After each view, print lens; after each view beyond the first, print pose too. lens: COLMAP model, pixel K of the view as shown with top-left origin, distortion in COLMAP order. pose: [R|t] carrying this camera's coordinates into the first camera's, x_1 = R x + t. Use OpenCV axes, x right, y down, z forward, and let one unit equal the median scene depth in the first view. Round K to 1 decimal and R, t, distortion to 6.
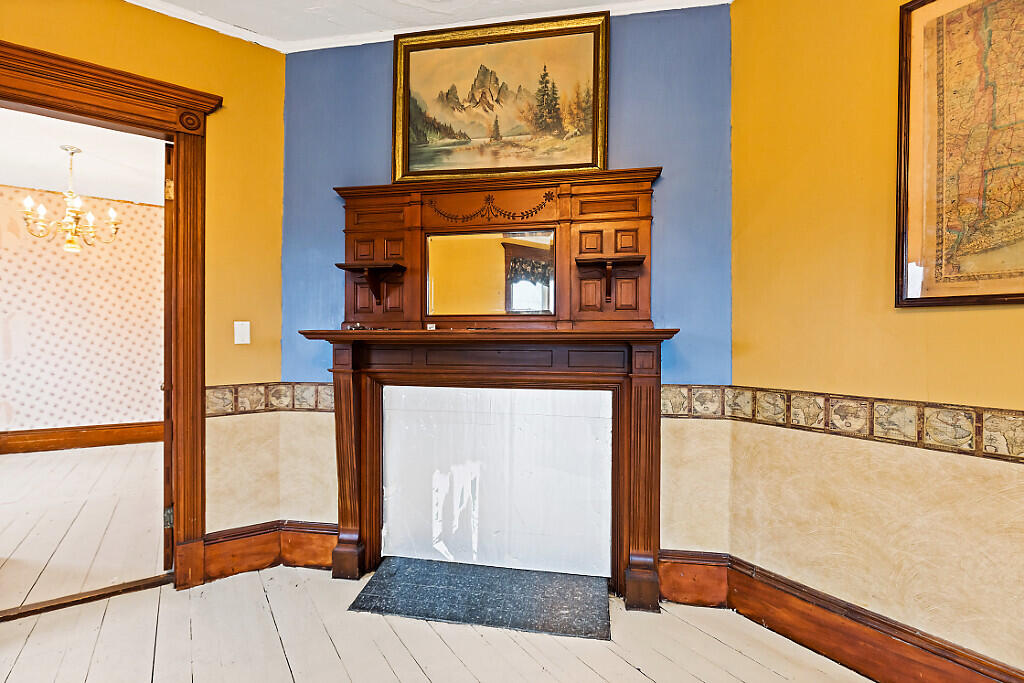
lens RADIAL K [[470.6, 0, 509.0], [0, 470.6, 343.6], [0, 0, 1]] dist [-0.001882, 0.000308]
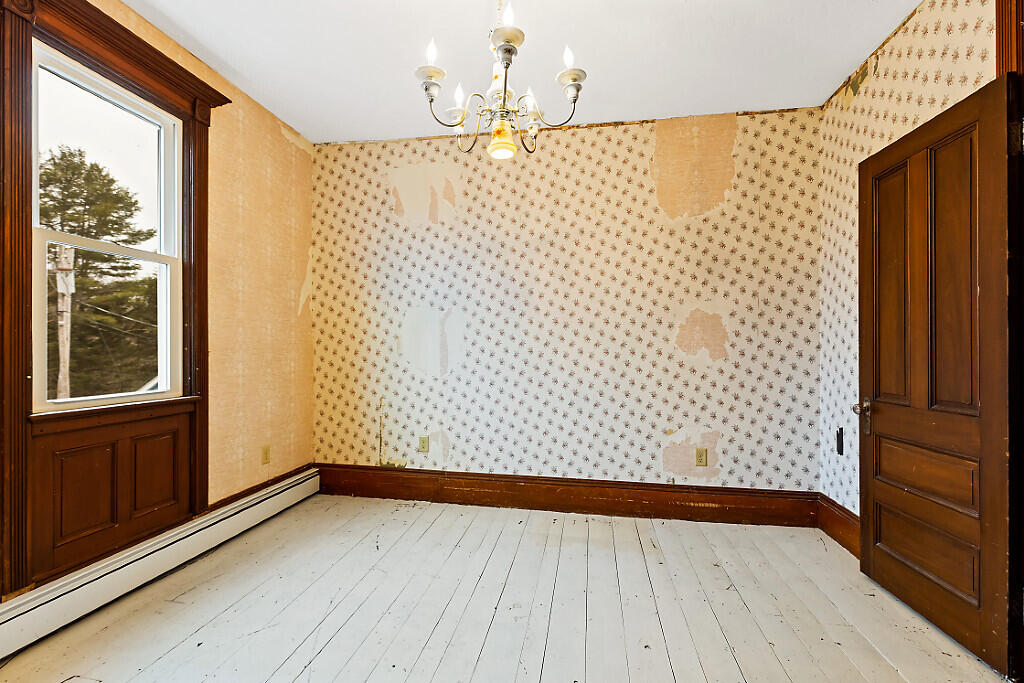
lens RADIAL K [[470.6, 0, 507.7], [0, 470.6, 349.6], [0, 0, 1]] dist [-0.001882, 0.000308]
pose [[0.720573, -0.006619, -0.693348, -1.035500], [0.002264, 0.999972, -0.007194, 0.003324], [0.693375, 0.003614, 0.720567, 1.147984]]
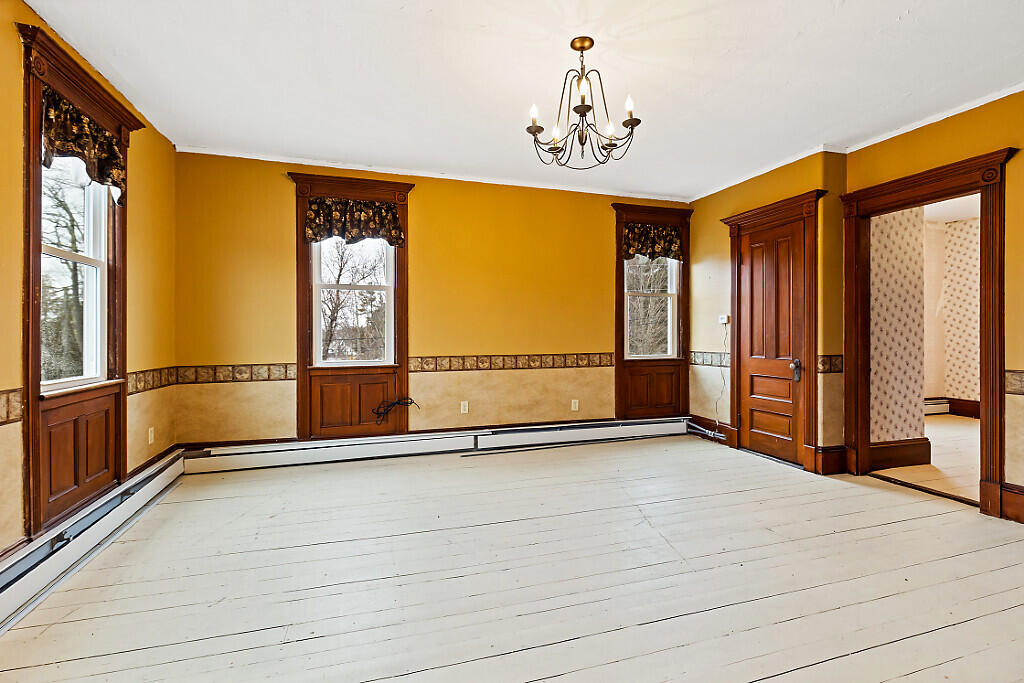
lens RADIAL K [[470.6, 0, 509.7], [0, 470.6, 337.5], [0, 0, 1]] dist [-0.001882, 0.000308]
pose [[-0.287171, 0.003051, -0.957874, 1.023334], [-0.002676, 0.999988, 0.003988, -0.001113], [0.957876, 0.003708, -0.287160, 0.052530]]
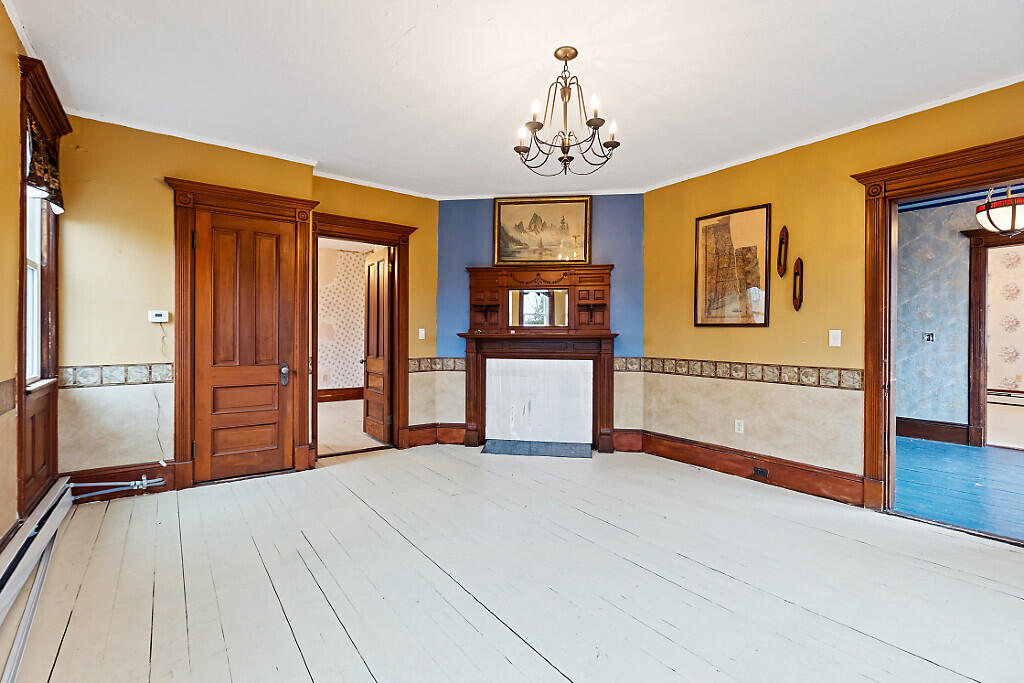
lens RADIAL K [[470.6, 0, 508.1], [0, 470.6, 336.3], [0, 0, 1]] dist [-0.001882, 0.000308]
pose [[0.999483, -0.000025, 0.032149, -0.257658], [-0.000008, 0.999999, 0.001026, -0.016191], [-0.032149, -0.001026, 0.999483, -1.229149]]
